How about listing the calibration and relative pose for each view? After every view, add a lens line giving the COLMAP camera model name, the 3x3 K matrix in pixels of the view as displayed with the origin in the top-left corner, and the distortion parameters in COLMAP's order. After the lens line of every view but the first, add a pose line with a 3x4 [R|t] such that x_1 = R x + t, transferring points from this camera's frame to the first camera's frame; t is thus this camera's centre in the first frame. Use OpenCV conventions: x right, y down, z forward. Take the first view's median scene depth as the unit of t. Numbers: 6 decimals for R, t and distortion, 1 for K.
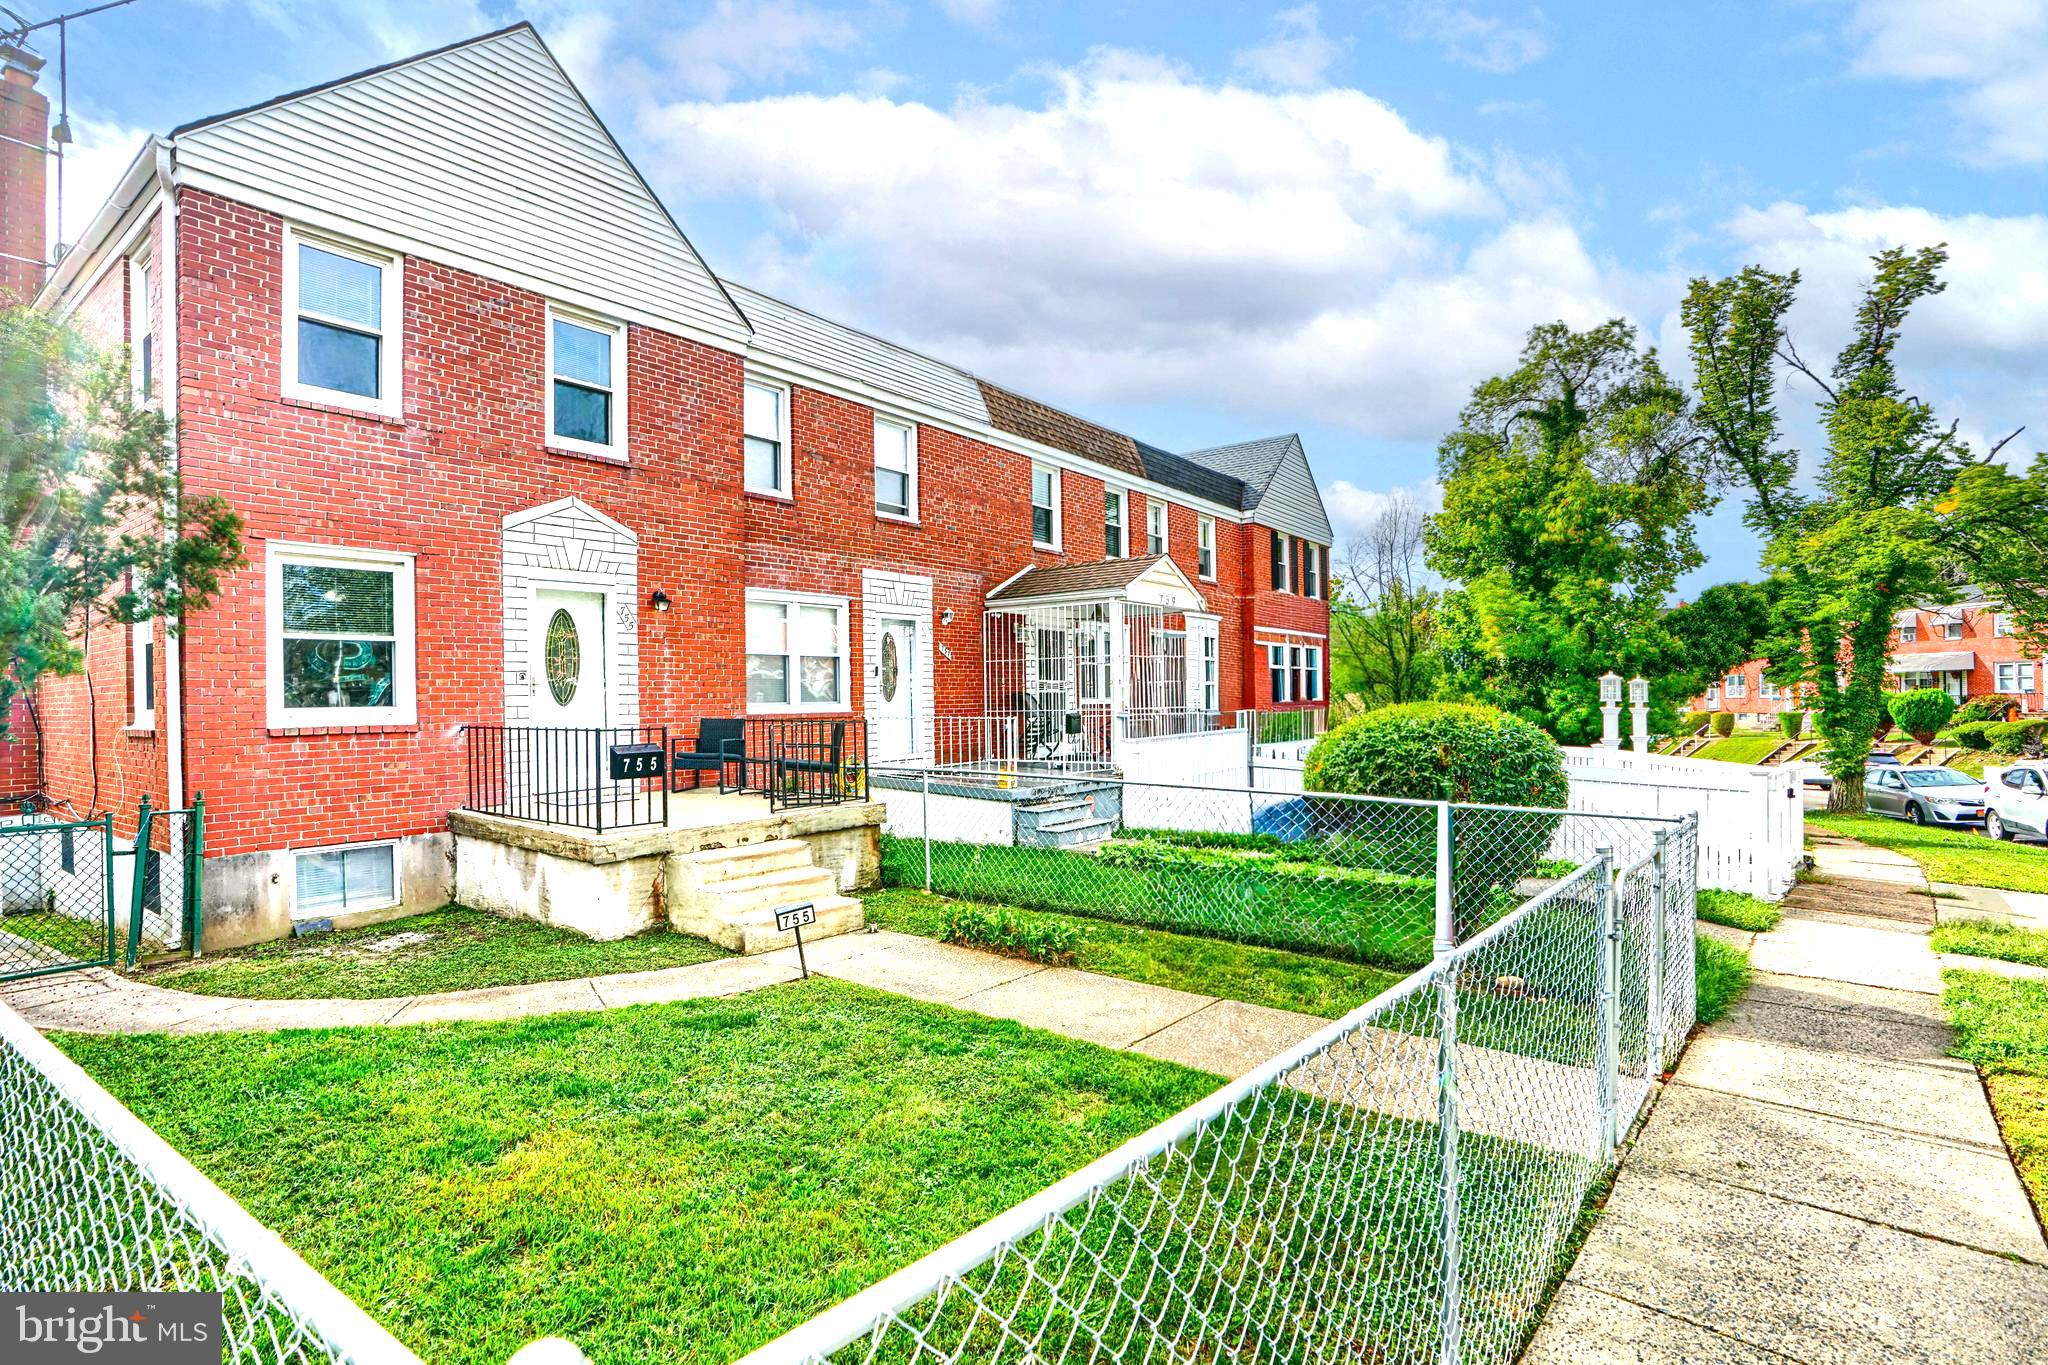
lens RADIAL K [[1008.8, 0, 1048.0], [0, 1008.8, 703.3], [0, 0, 1]] dist [-0.052857, 0.021415]
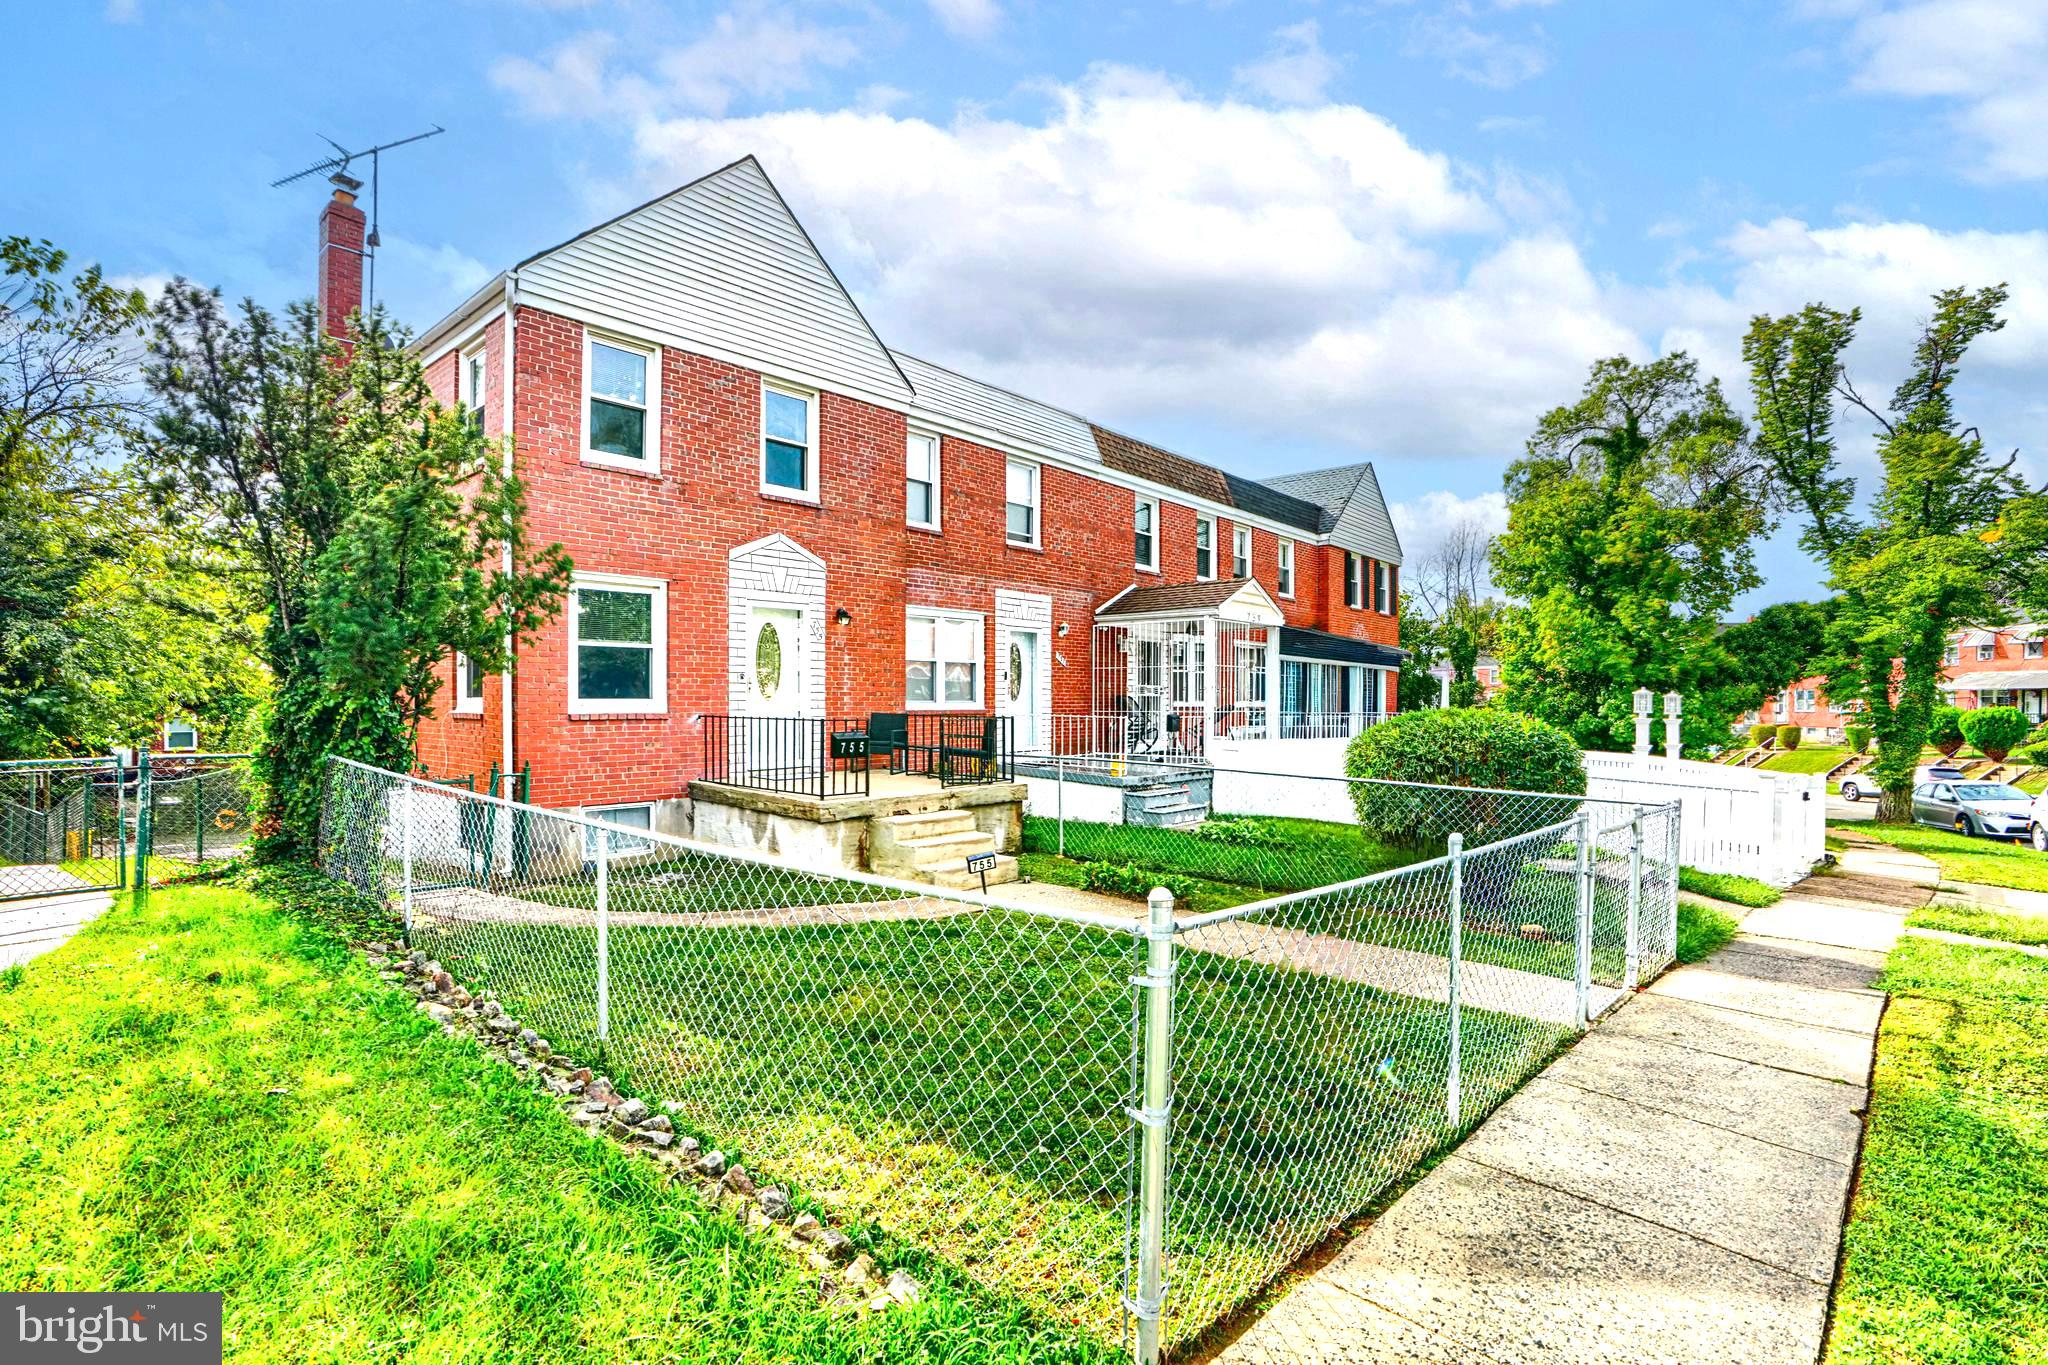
lens RADIAL K [[1008.8, 0, 1026.1], [0, 1008.8, 712.2], [0, 0, 1]] dist [-0.052857, 0.021415]
pose [[0.996573, 0.019331, -0.080429, -0.061579], [-0.018585, 0.999777, 0.010008, -0.001411], [0.080604, -0.008479, 0.996710, -0.223070]]
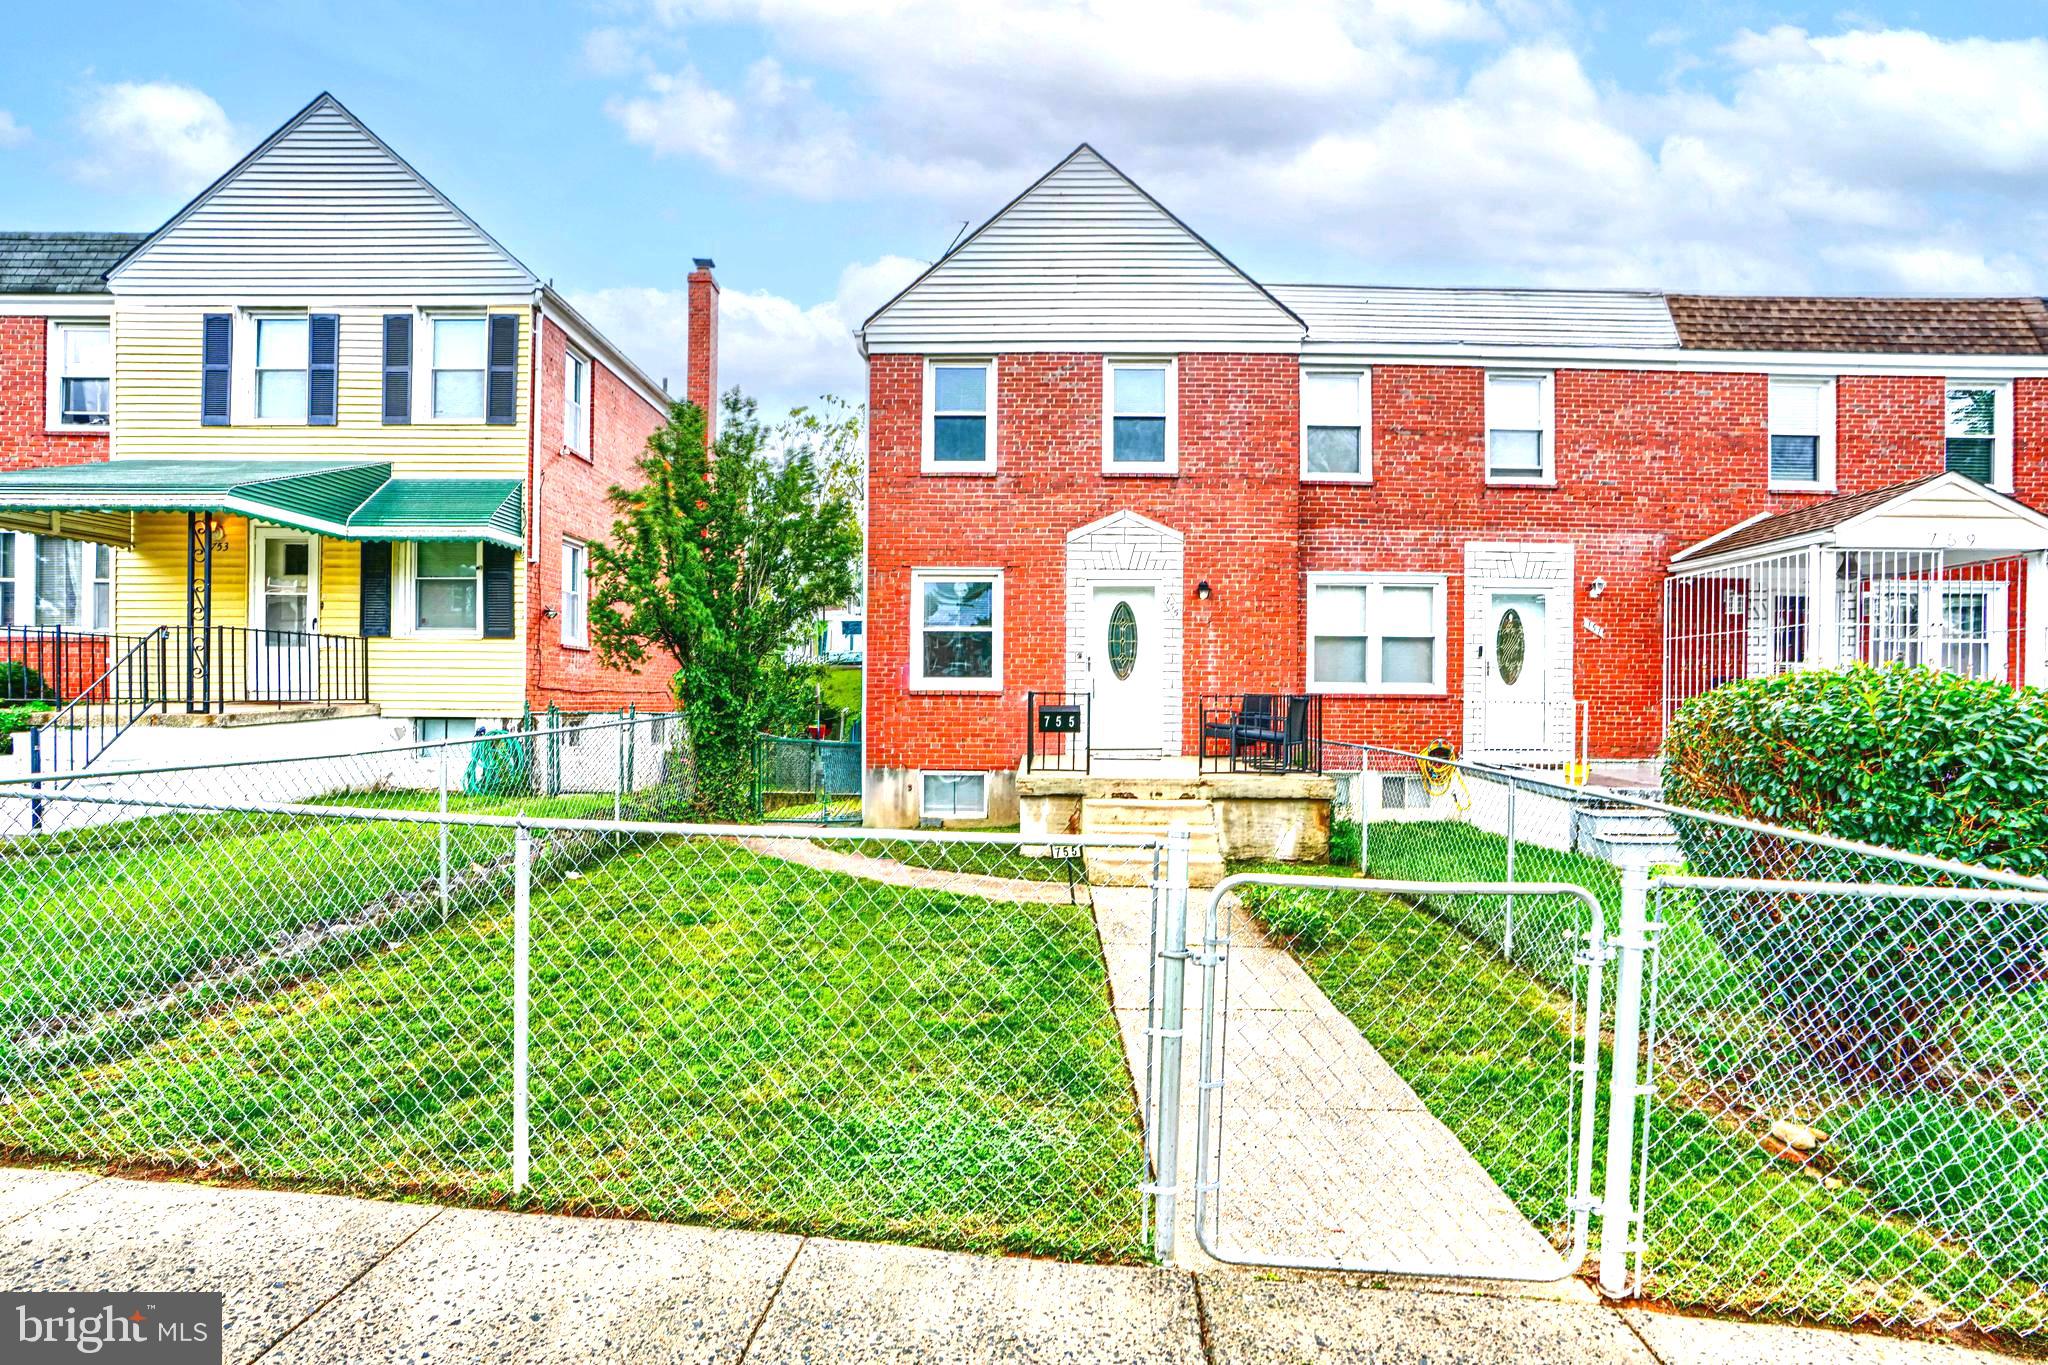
lens RADIAL K [[1008.8, 0, 1039.3], [0, 1008.8, 708.6], [0, 0, 1]] dist [-0.052857, 0.021415]
pose [[0.564940, 0.022814, -0.824817, 0.469749], [-0.022046, 0.999678, 0.012551, 0.023568], [0.824837, 0.011093, 0.565261, 0.205025]]
